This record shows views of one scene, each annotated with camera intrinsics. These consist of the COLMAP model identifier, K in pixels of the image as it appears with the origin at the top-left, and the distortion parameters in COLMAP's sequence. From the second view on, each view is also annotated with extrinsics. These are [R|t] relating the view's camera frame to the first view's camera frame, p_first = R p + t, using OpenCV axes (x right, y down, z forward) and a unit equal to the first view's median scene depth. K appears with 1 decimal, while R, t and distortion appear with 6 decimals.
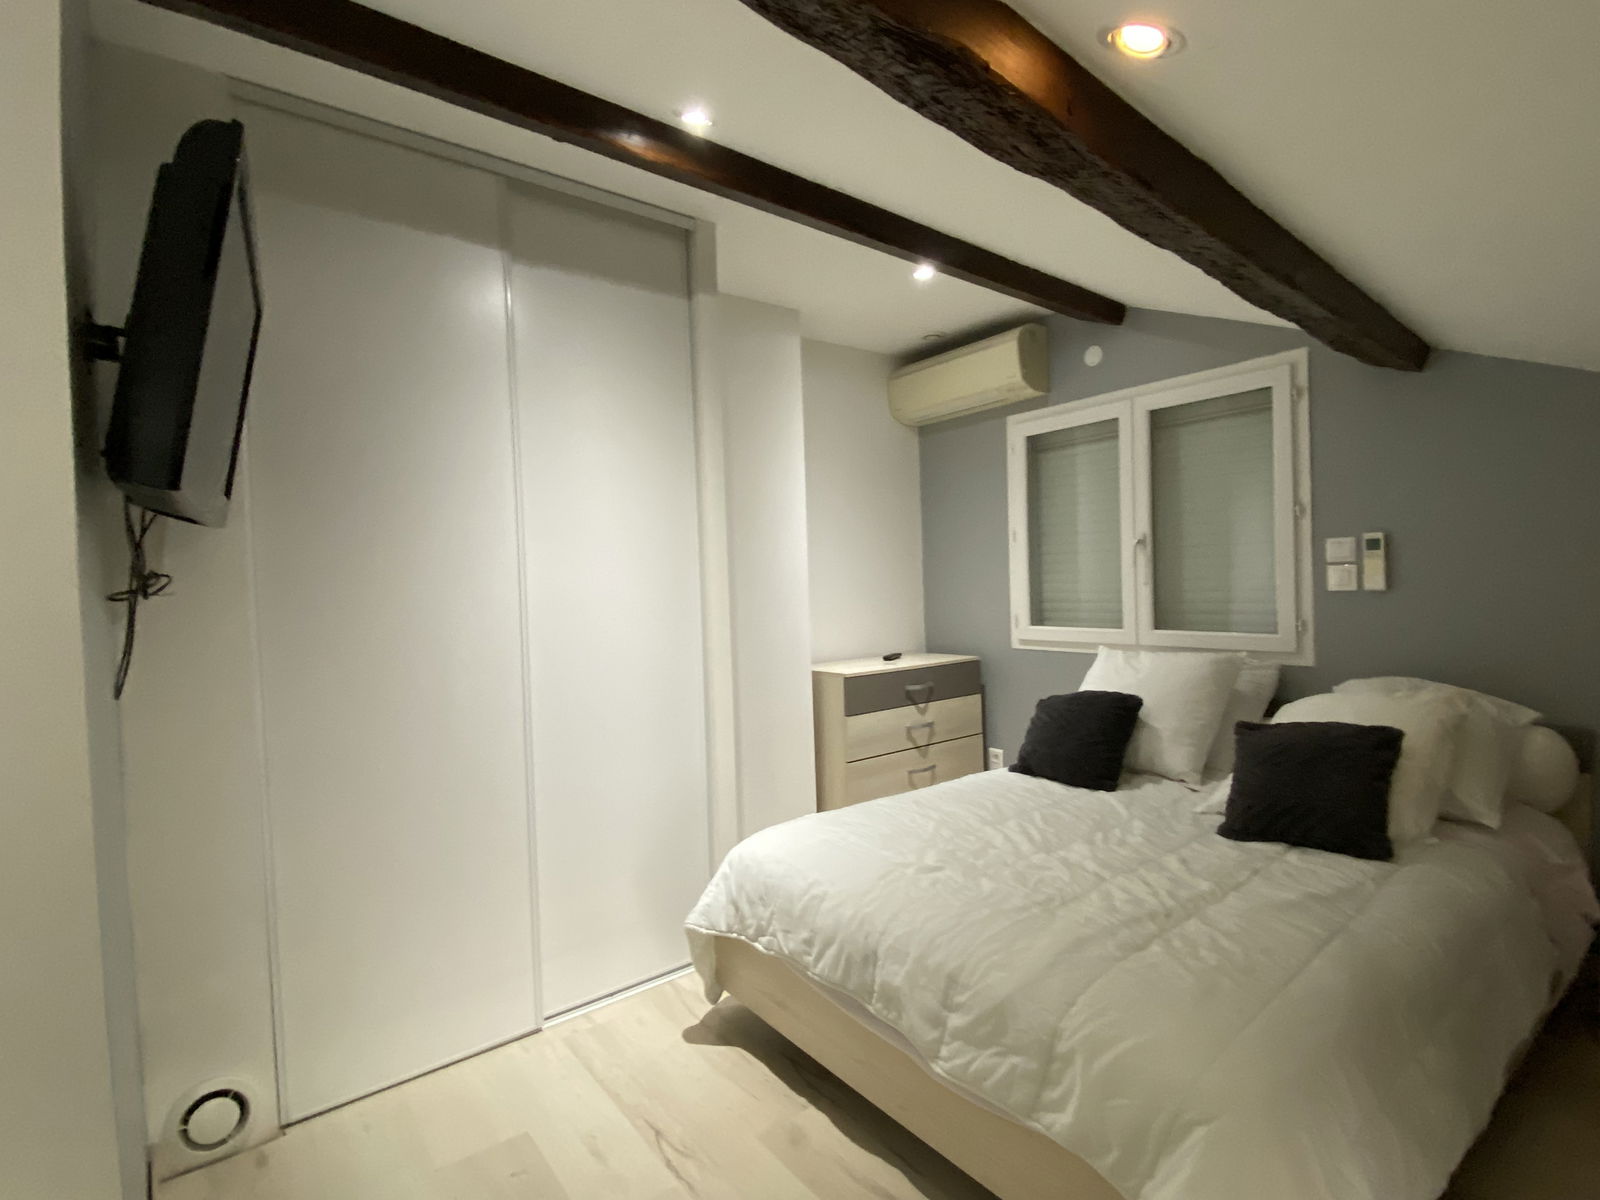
lens RADIAL K [[769.8, 0, 800.0], [0, 769.8, 600.0], [0, 0, 1]] dist [-0.000817, -0.000157]
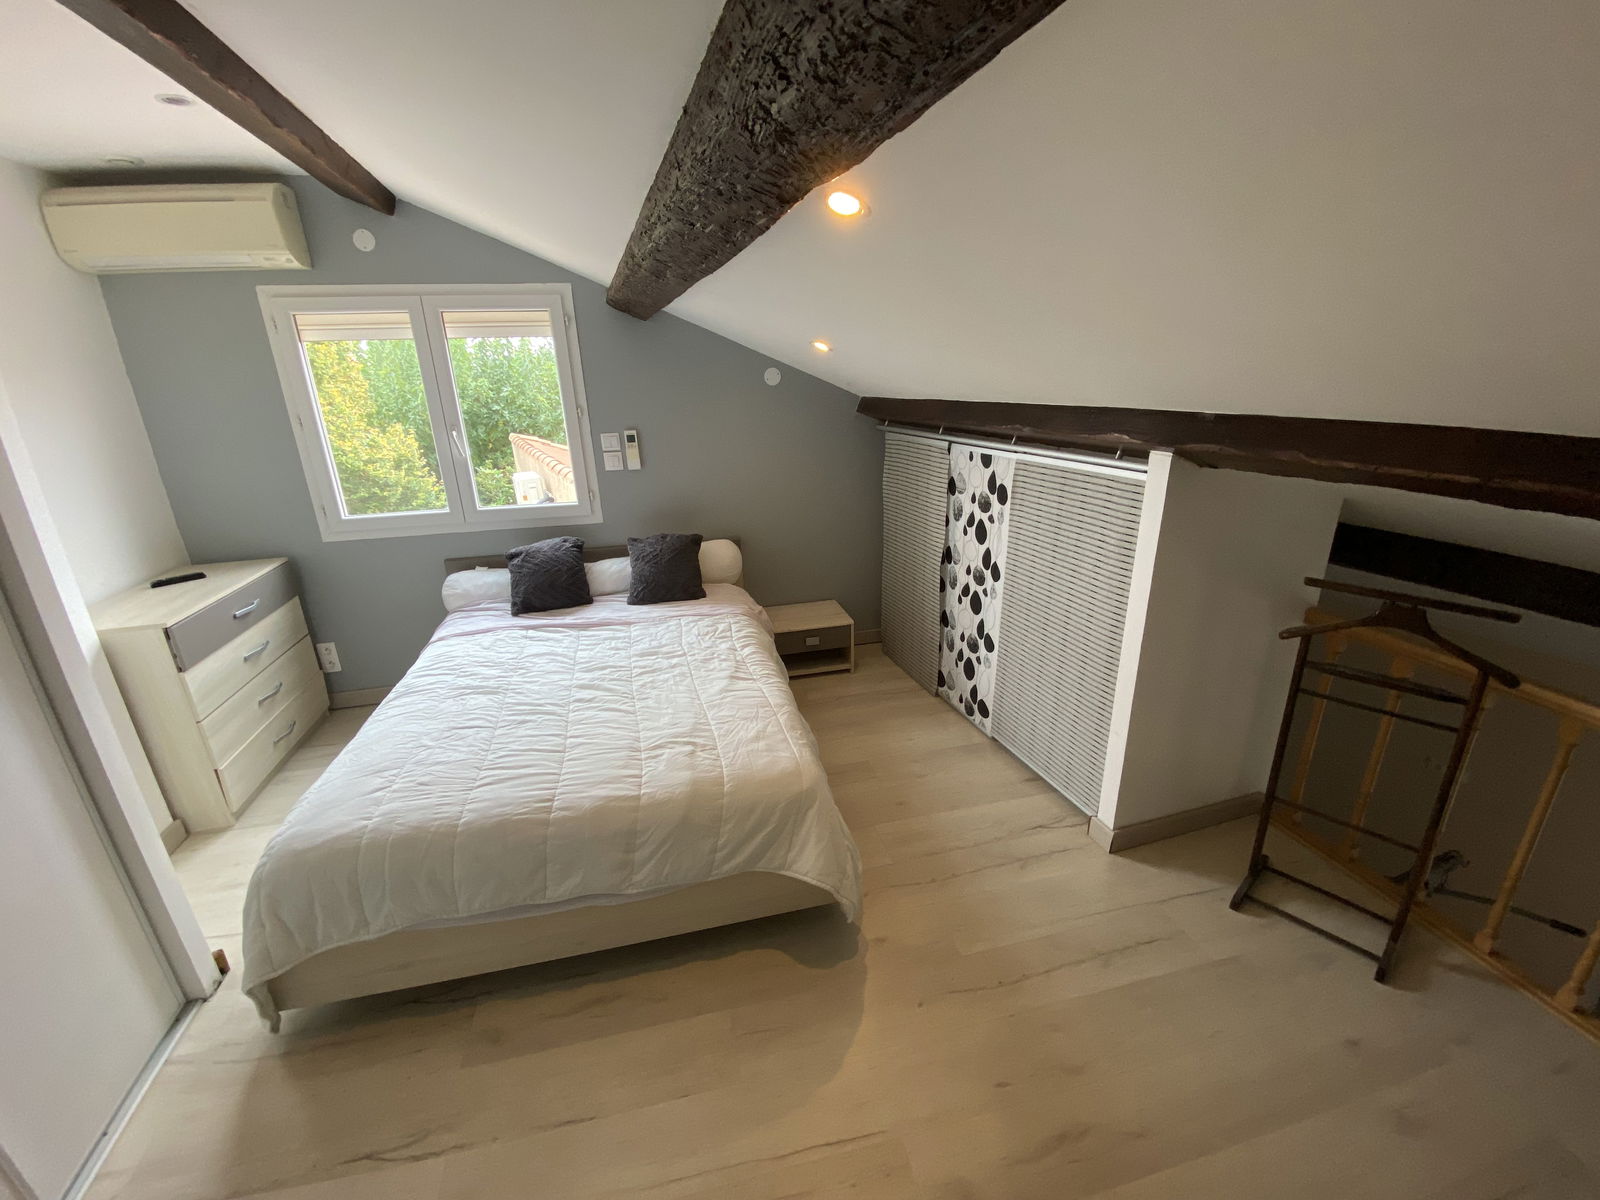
lens RADIAL K [[634.4, 0, 800.0], [0, 634.4, 600.0], [0, 0, 1]] dist [0.022706, -0.033893]
pose [[0.394939, -0.281895, 0.874390, -0.297476], [0.025002, 0.954707, 0.296495, -0.128223], [-0.918367, -0.095236, 0.384099, 0.175651]]
